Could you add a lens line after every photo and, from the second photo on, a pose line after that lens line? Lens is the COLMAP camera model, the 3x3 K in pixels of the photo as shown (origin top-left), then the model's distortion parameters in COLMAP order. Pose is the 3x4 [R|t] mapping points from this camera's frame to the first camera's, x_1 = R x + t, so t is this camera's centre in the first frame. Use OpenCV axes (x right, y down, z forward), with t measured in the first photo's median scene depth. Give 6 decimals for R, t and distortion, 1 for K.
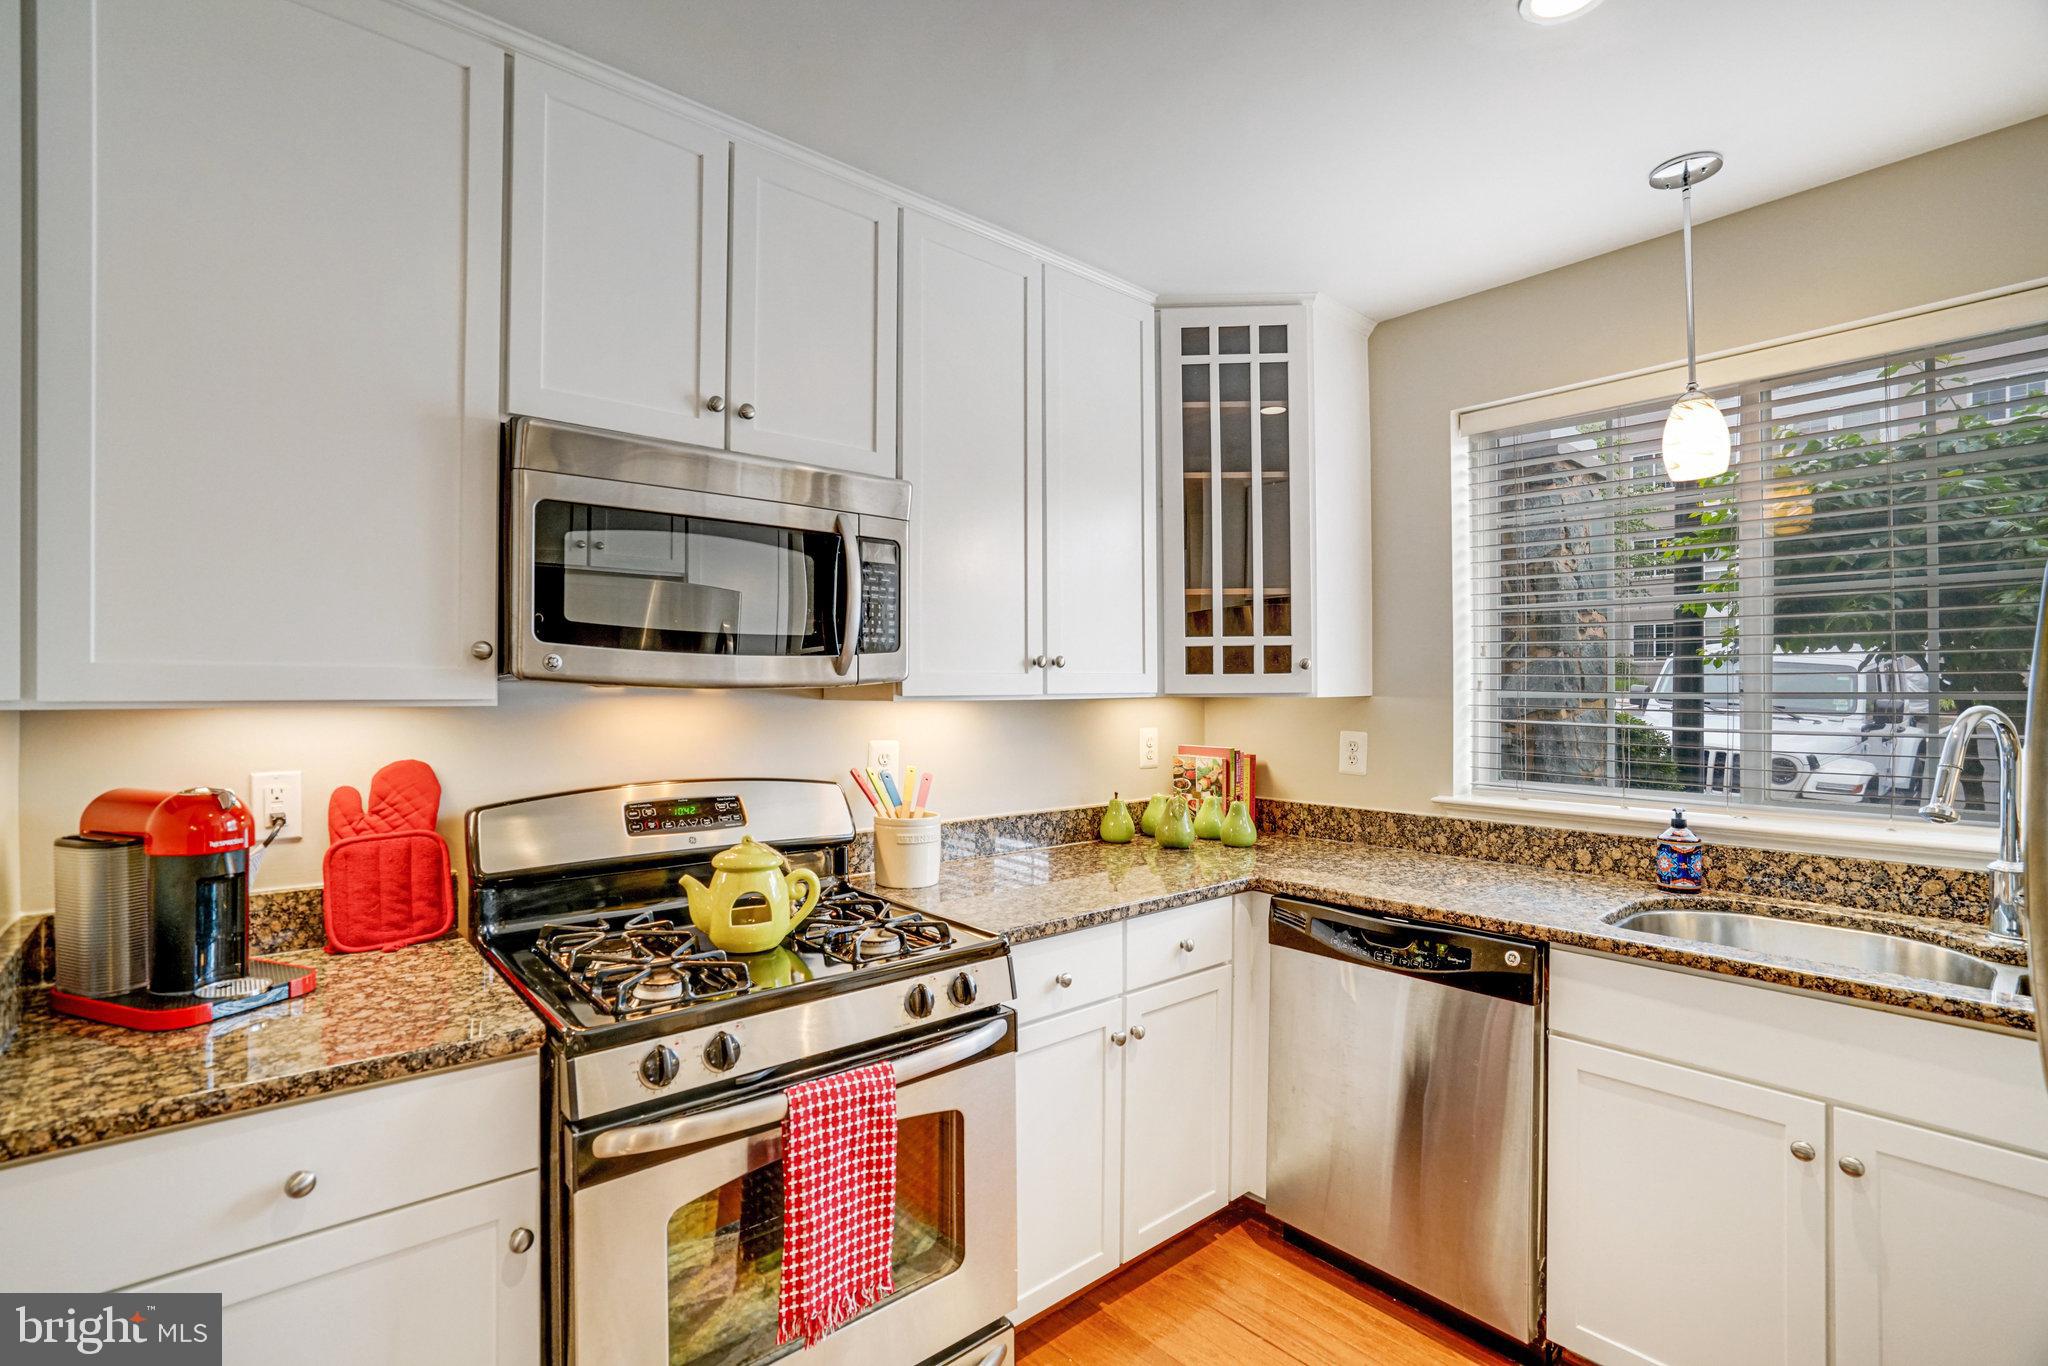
lens RADIAL K [[938.8, 0, 1027.6], [0, 938.8, 691.6], [0, 0, 1]] dist [-0.054987, 0.024498]
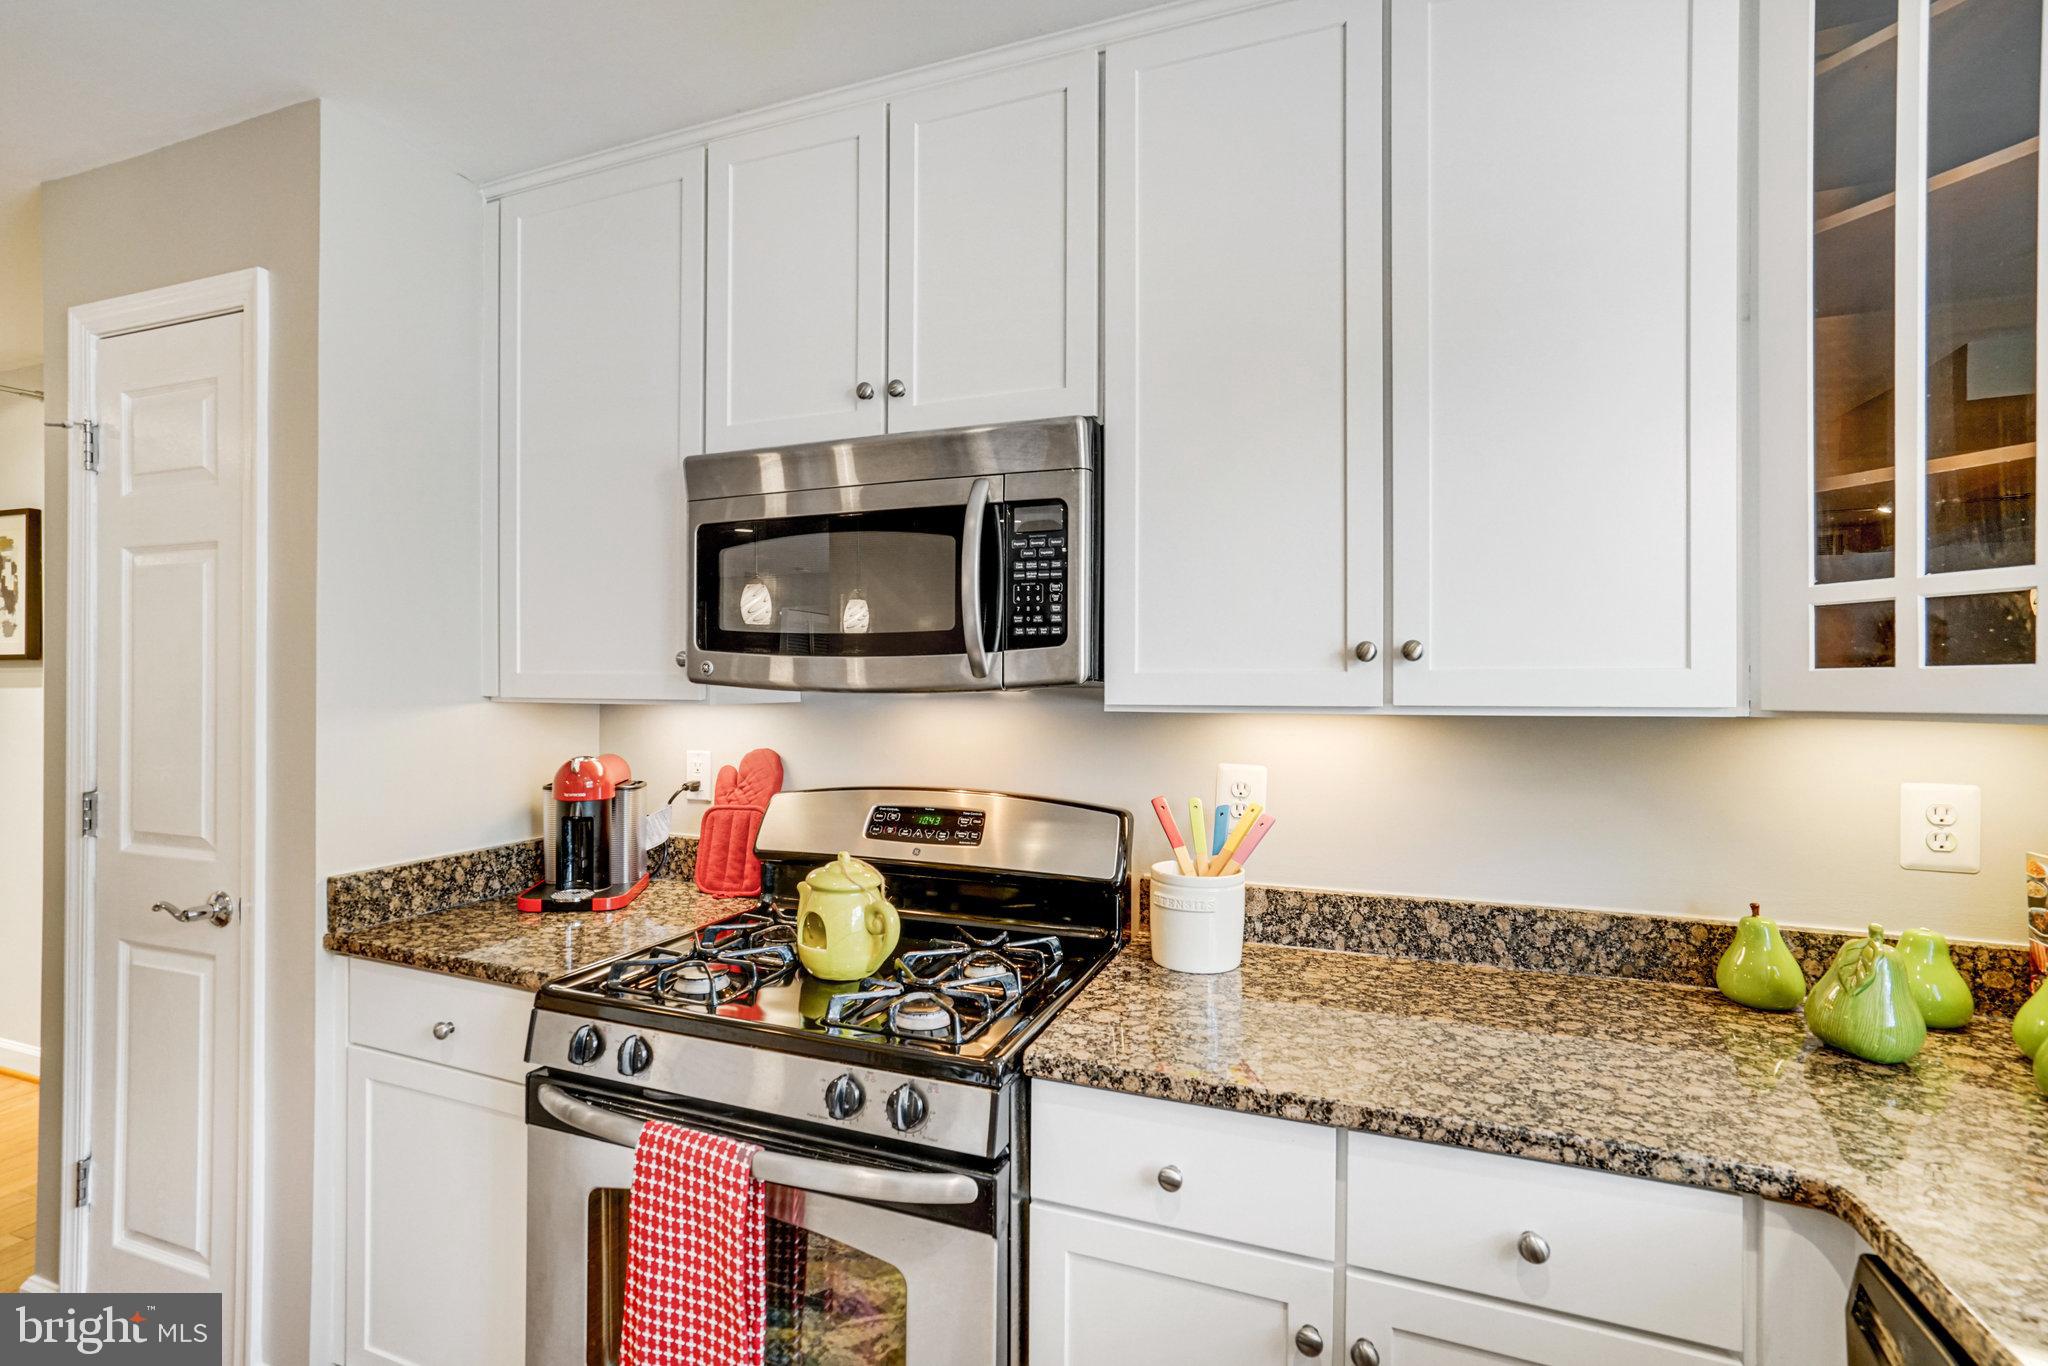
lens RADIAL K [[947.9, 0, 992.6], [0, 947.9, 683.1], [0, 0, 1]] dist [-0.047402, 0.024666]
pose [[0.466191, 0.000219, -0.884684, 0.475566], [-0.009525, 0.999943, -0.004771, -0.007264], [0.884633, 0.010651, 0.466167, 0.556687]]
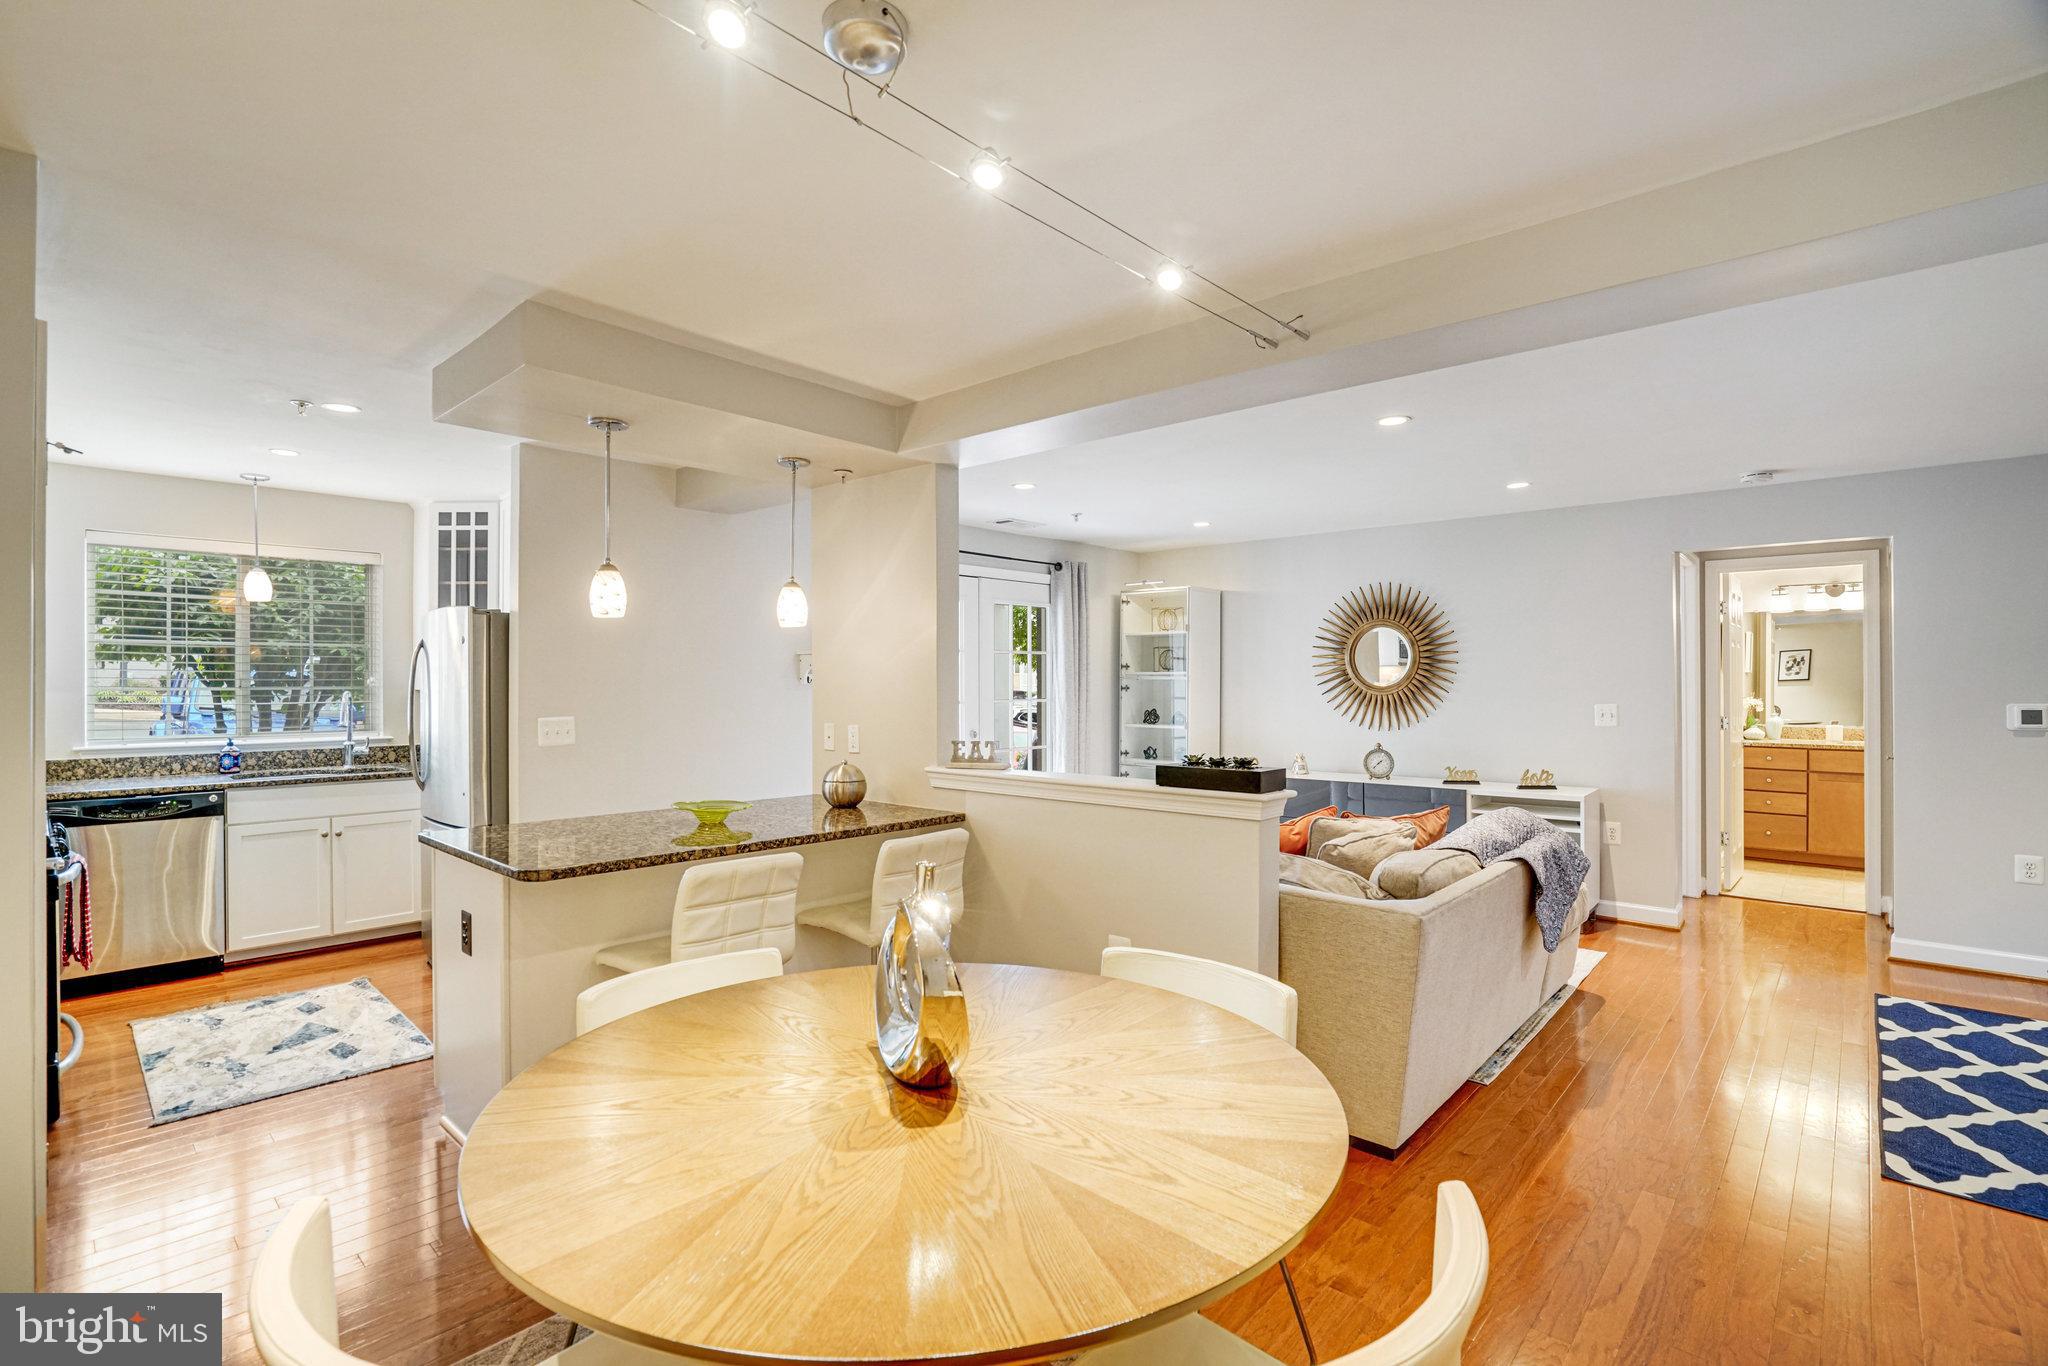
lens RADIAL K [[935.8, 0, 1000.1], [0, 935.8, 680.0], [0, 0, 1]] dist [-0.049399, 0.017407]
pose [[-0.103910, 0.001190, 0.994586, -1.830099], [0.003234, 0.999994, -0.000859, -0.009156], [-0.994581, 0.003127, -0.103913, -0.708268]]
